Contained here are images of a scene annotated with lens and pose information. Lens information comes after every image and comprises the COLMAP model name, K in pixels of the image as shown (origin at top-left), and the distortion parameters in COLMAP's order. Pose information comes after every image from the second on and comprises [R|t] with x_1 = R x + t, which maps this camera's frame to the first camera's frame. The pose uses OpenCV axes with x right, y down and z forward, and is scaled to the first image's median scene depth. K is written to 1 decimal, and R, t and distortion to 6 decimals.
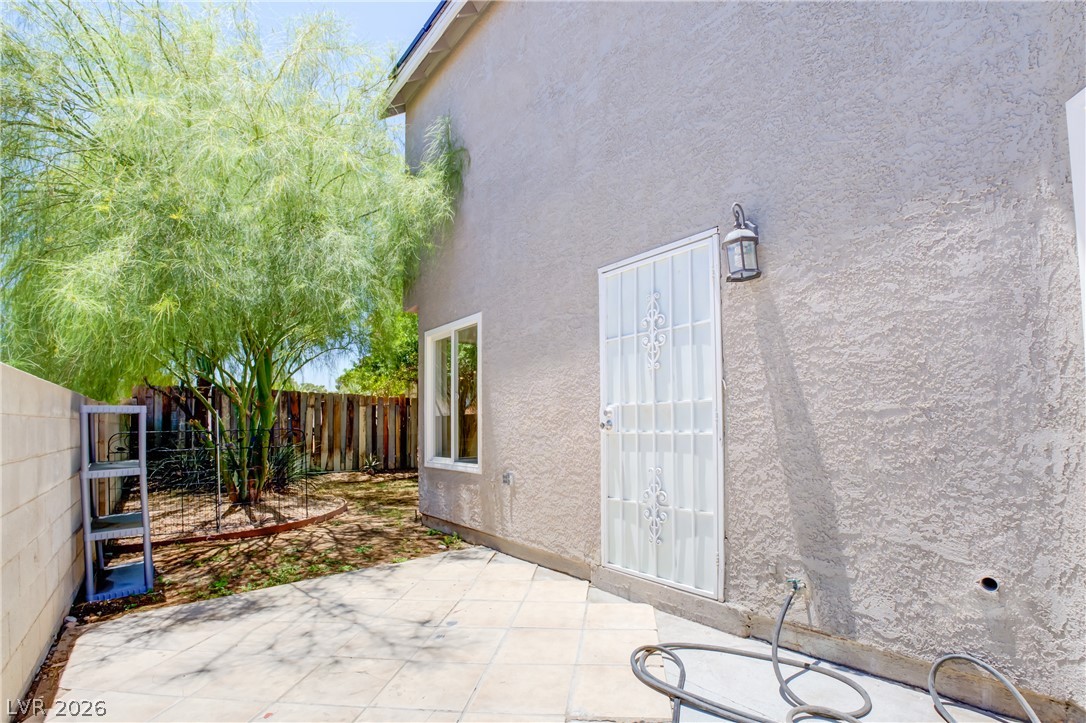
lens RADIAL K [[461.4, 0, 543.9], [0, 461.4, 416.8], [0, 0, 1]] dist [-0.000906, -0.000005]
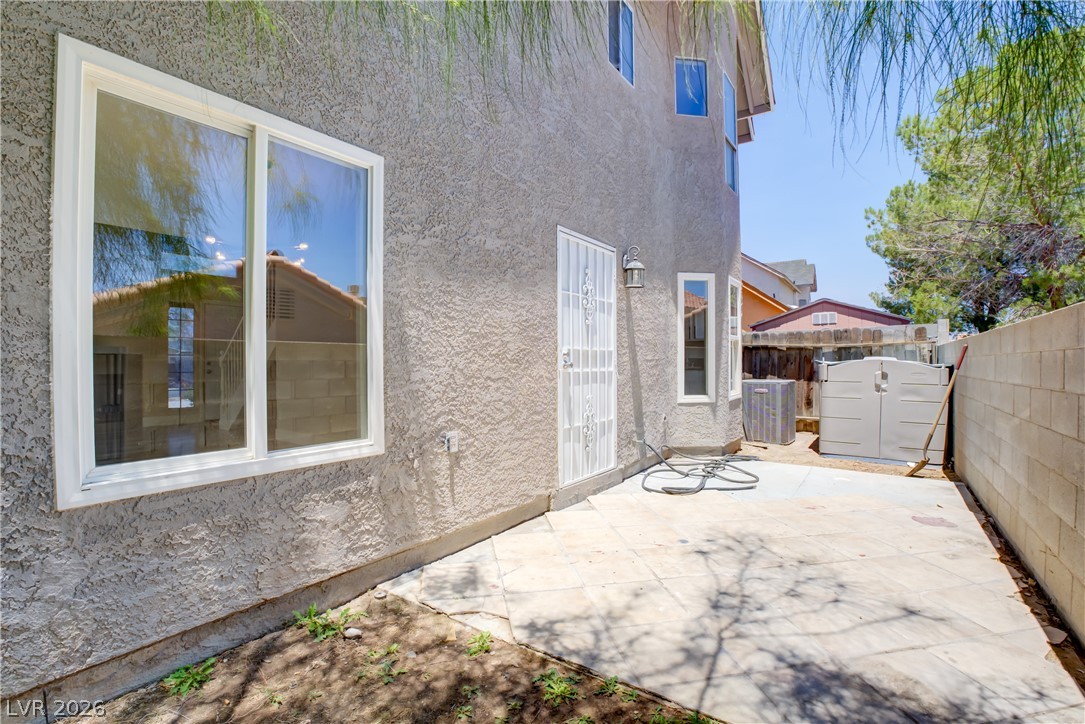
lens RADIAL K [[478.1, 0, 544.8], [0, 478.1, 365.7], [0, 0, 1]] dist [-0.018299, 0.000164]
pose [[-0.223195, 0.006861, 0.974750, -0.904383], [-0.010824, 0.999896, -0.009516, 0.029159], [-0.974714, -0.012675, -0.223097, 1.164445]]
